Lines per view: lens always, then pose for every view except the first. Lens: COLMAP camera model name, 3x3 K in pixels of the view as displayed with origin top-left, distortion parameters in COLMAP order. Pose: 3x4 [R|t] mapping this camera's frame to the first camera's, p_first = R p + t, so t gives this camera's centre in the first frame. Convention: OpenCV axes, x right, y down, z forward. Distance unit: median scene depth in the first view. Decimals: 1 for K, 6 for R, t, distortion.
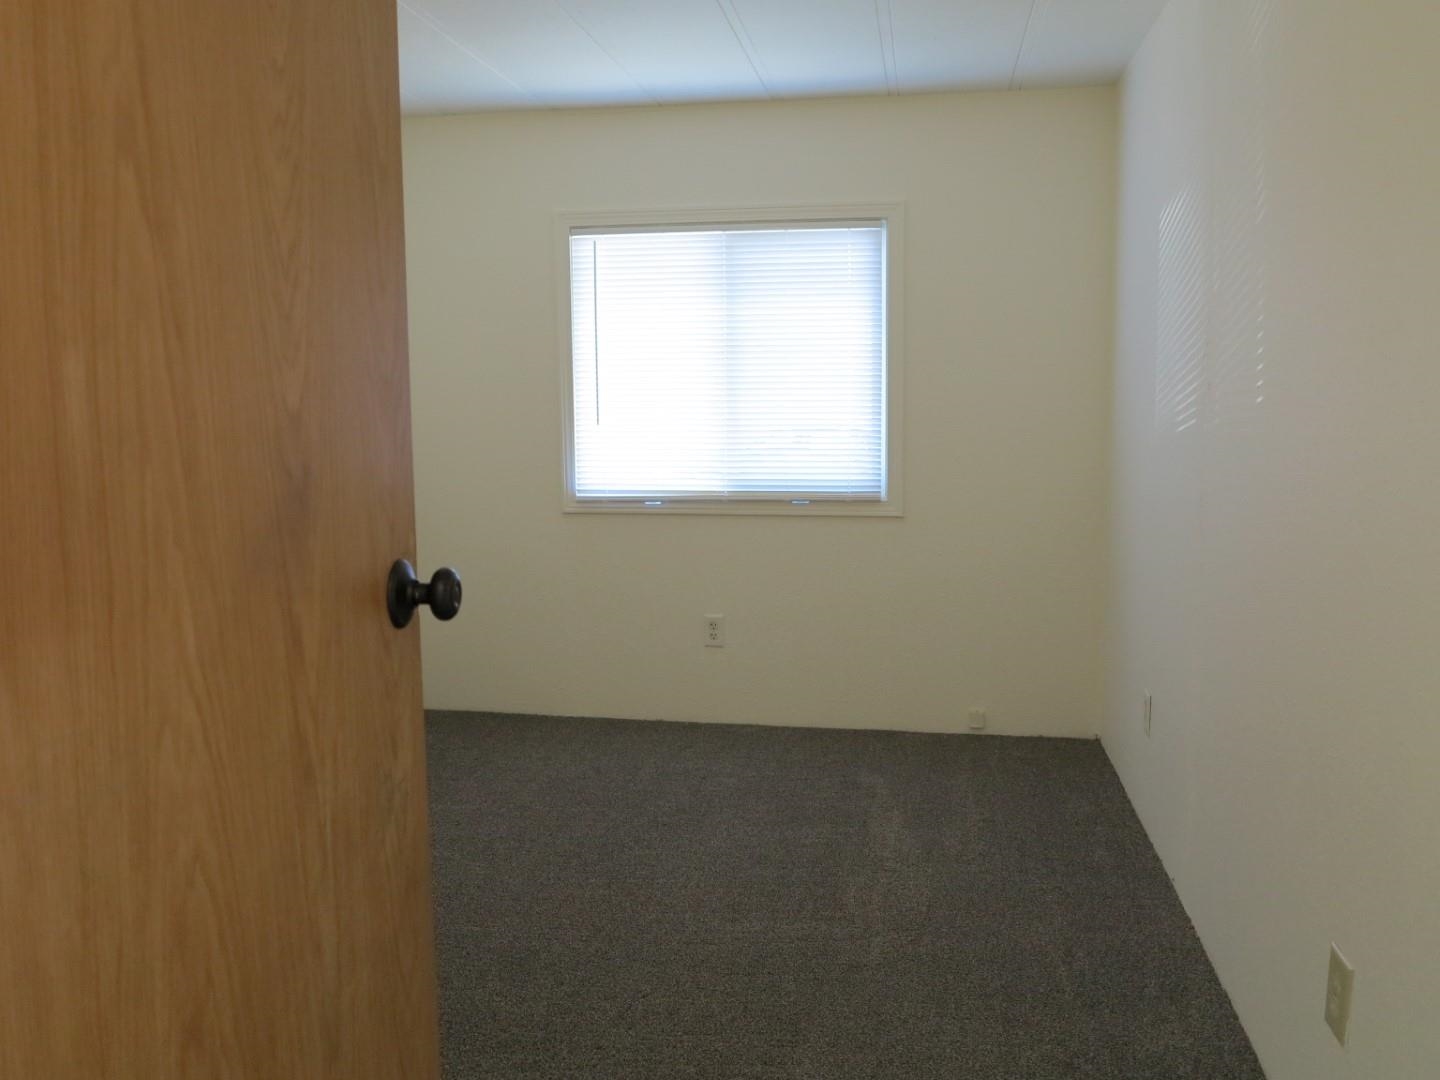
lens RADIAL K [[1184.6, 0, 725.1], [0, 1184.6, 539.8], [0, 0, 1]] dist [-0.058590, 0.006246]
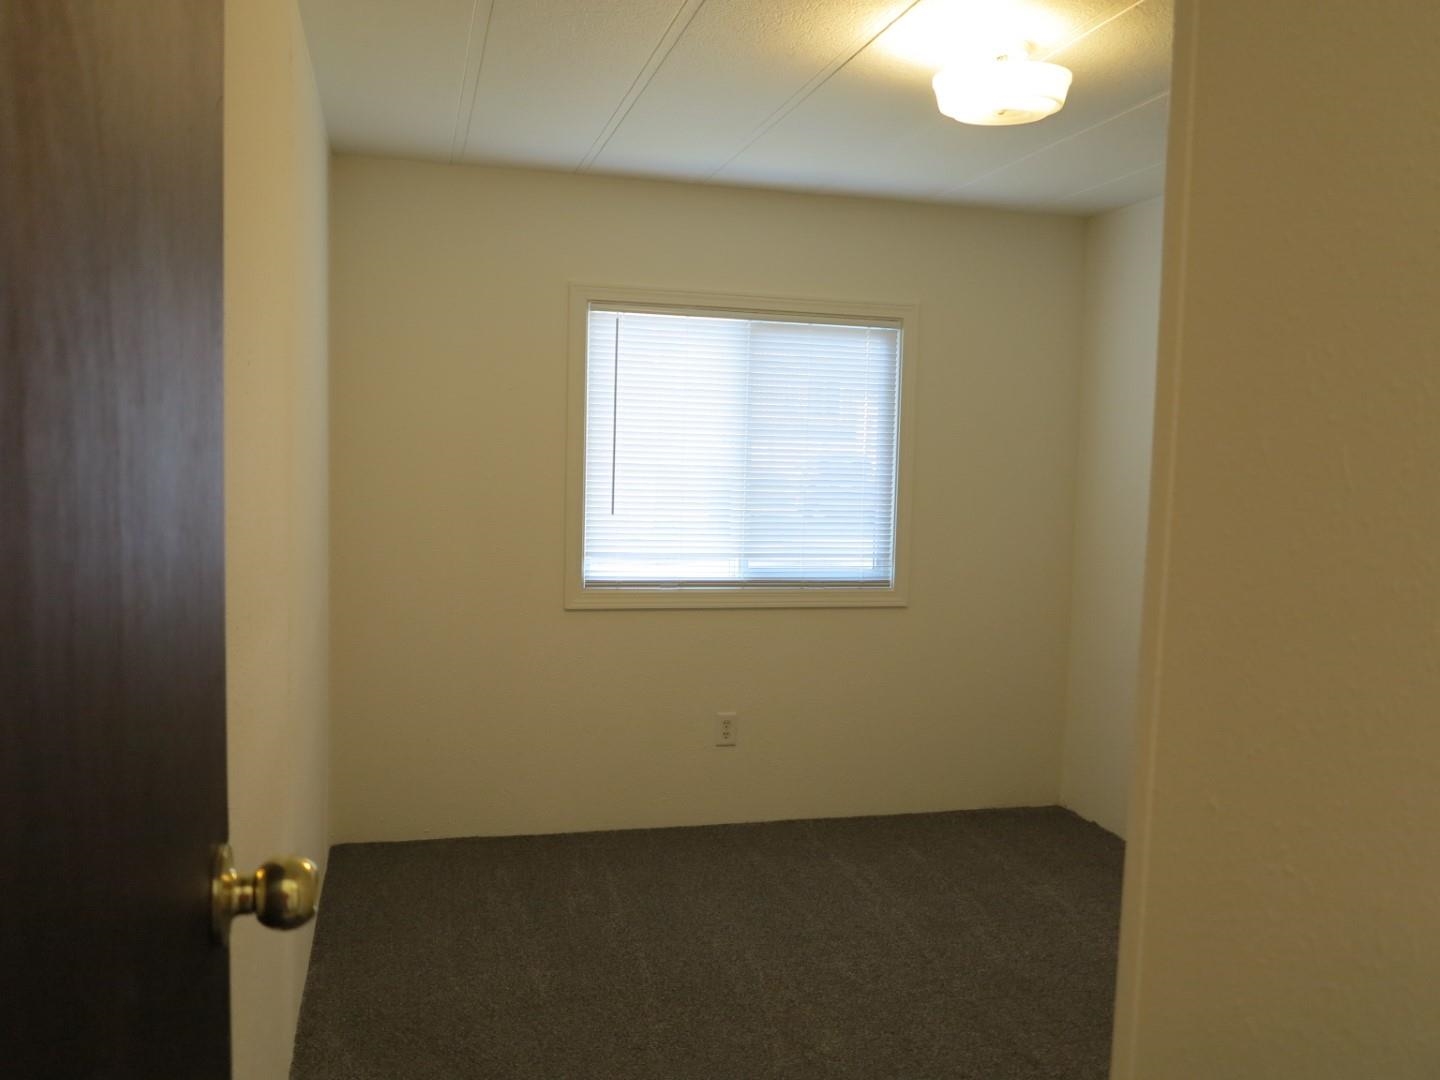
lens RADIAL K [[1184.6, 0, 720.3], [0, 1184.6, 540.9], [0, 0, 1]] dist [-0.058590, 0.006246]
pose [[0.906278, -0.001389, 0.422680, -0.436980], [0.023151, 0.998657, -0.046358, -0.032812], [-0.422048, 0.051798, 0.905093, 0.129766]]
